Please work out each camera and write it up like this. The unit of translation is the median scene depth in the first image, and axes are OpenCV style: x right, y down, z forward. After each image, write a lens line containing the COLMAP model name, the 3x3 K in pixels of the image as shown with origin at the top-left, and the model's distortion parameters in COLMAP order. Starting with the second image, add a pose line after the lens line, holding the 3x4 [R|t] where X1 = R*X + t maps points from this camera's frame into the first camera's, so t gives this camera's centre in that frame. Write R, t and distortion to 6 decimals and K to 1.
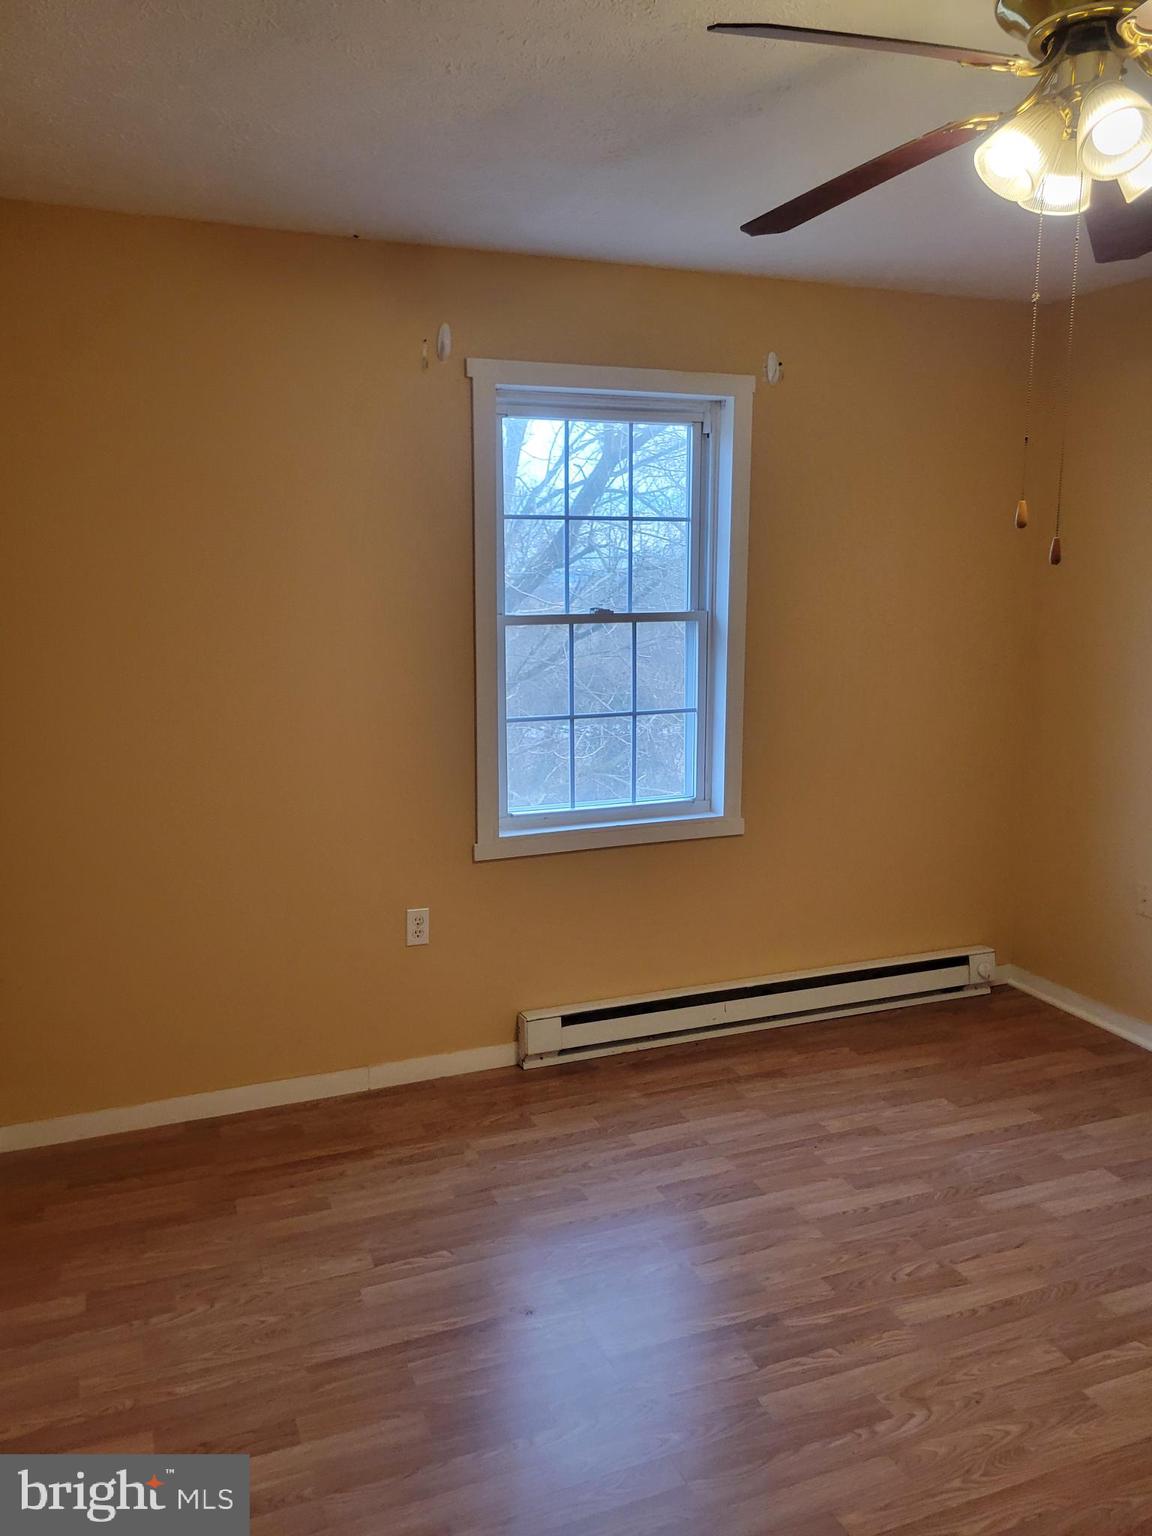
lens RADIAL K [[1150.3, 0, 579.5], [0, 1150.3, 762.2], [0, 0, 1]] dist [0.059067, -0.045612]
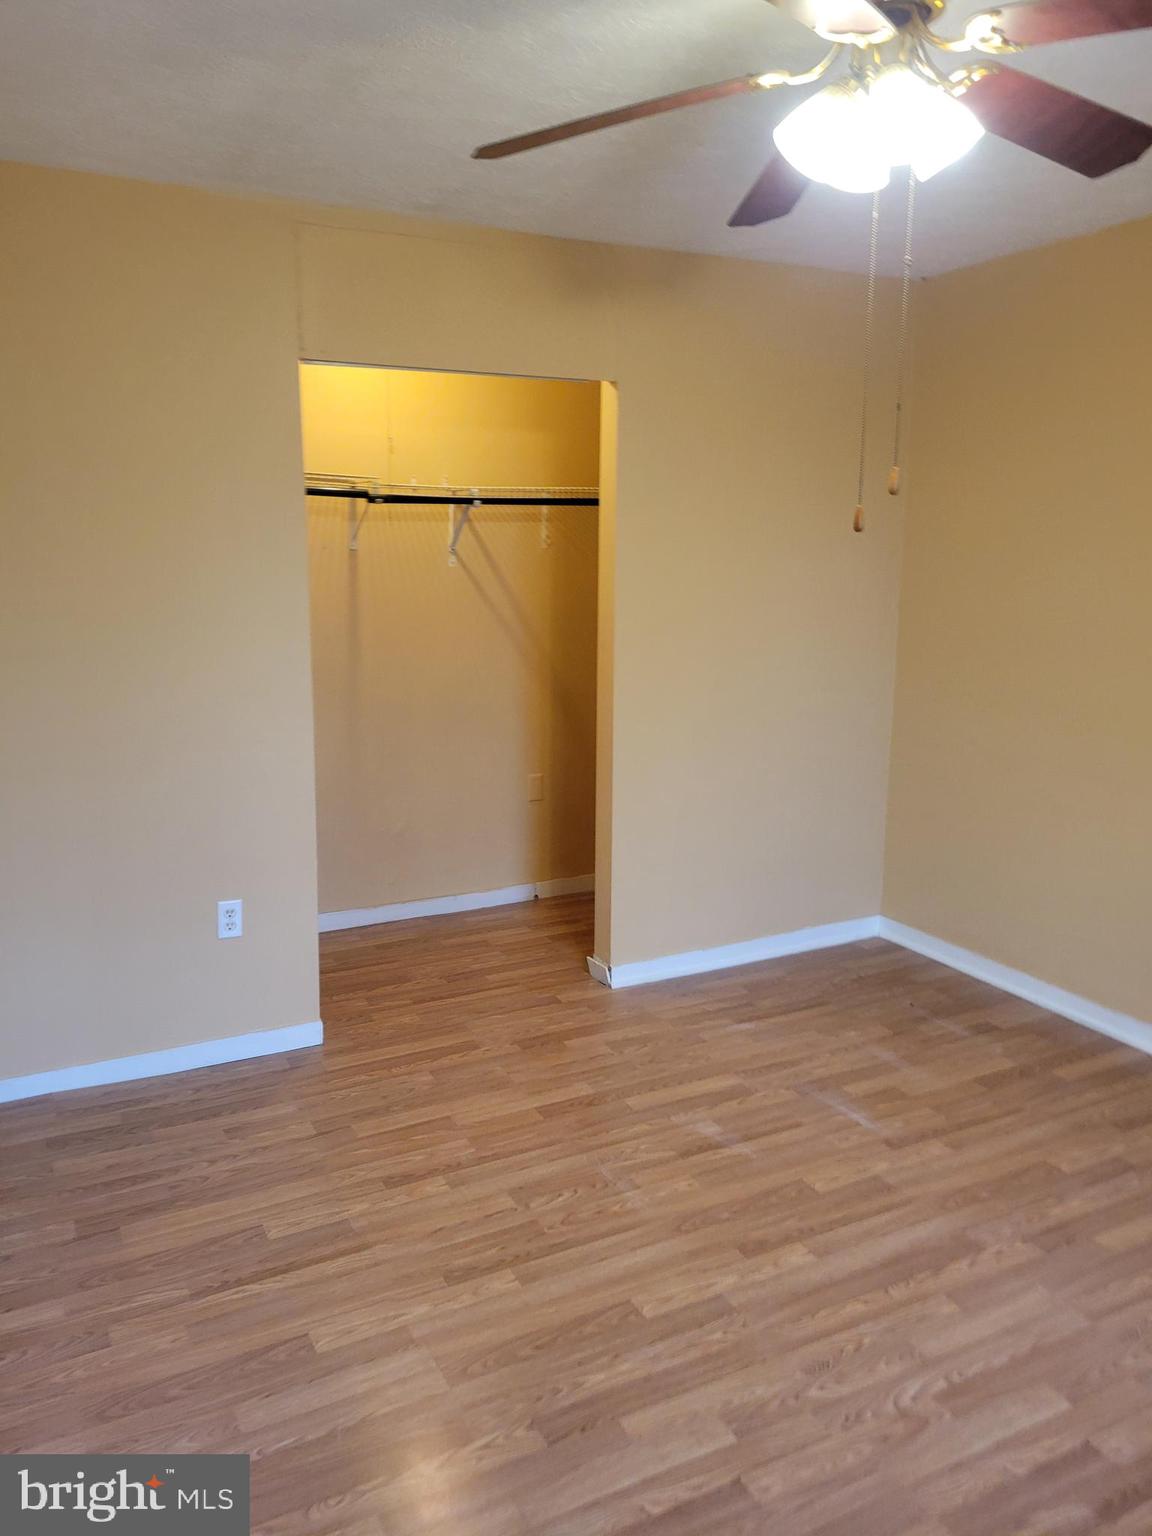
lens RADIAL K [[1150.3, 0, 579.5], [0, 1150.3, 762.2], [0, 0, 1]] dist [0.059067, -0.045612]
pose [[-0.995432, 0.024224, -0.092346, 0.428309], [-0.009327, 0.937971, 0.346588, -0.189017], [0.095013, 0.345866, -0.933461, 1.138204]]
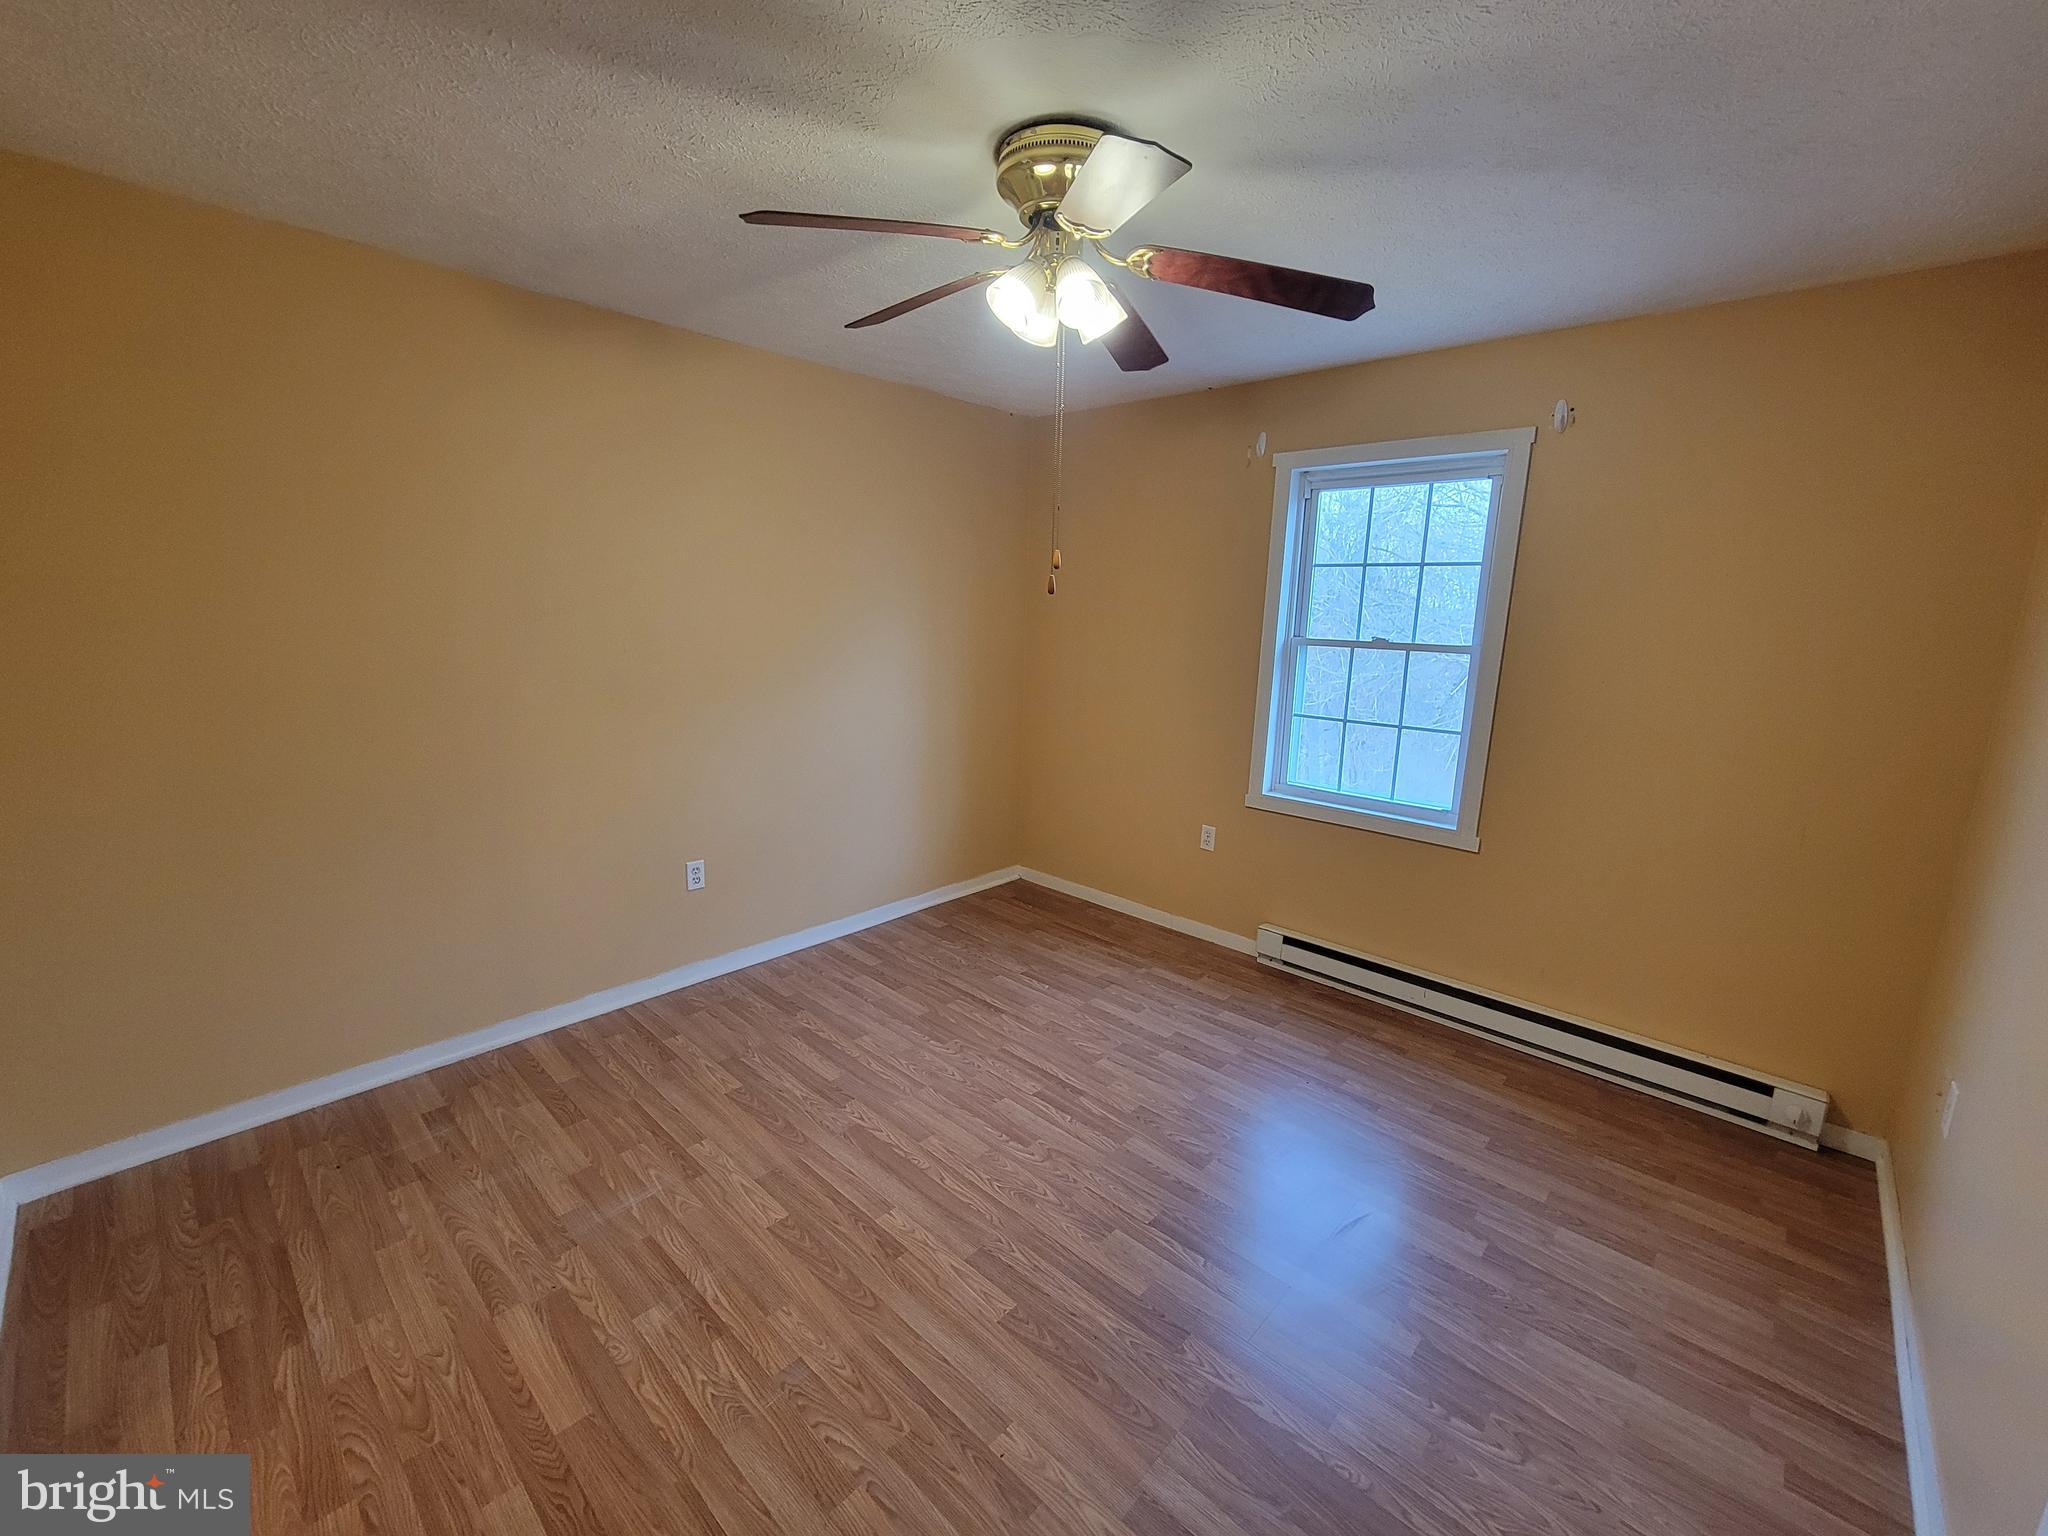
lens RADIAL K [[834.3, 0, 1019.4], [0, 834.3, 777.1], [0, 0, 1]] dist [-0.000168, -0.000137]
pose [[0.424580, 0.203317, -0.882267, 0.762291], [-0.175369, 0.974473, 0.140172, -0.049943], [0.888244, 0.095208, 0.449397, 0.296514]]
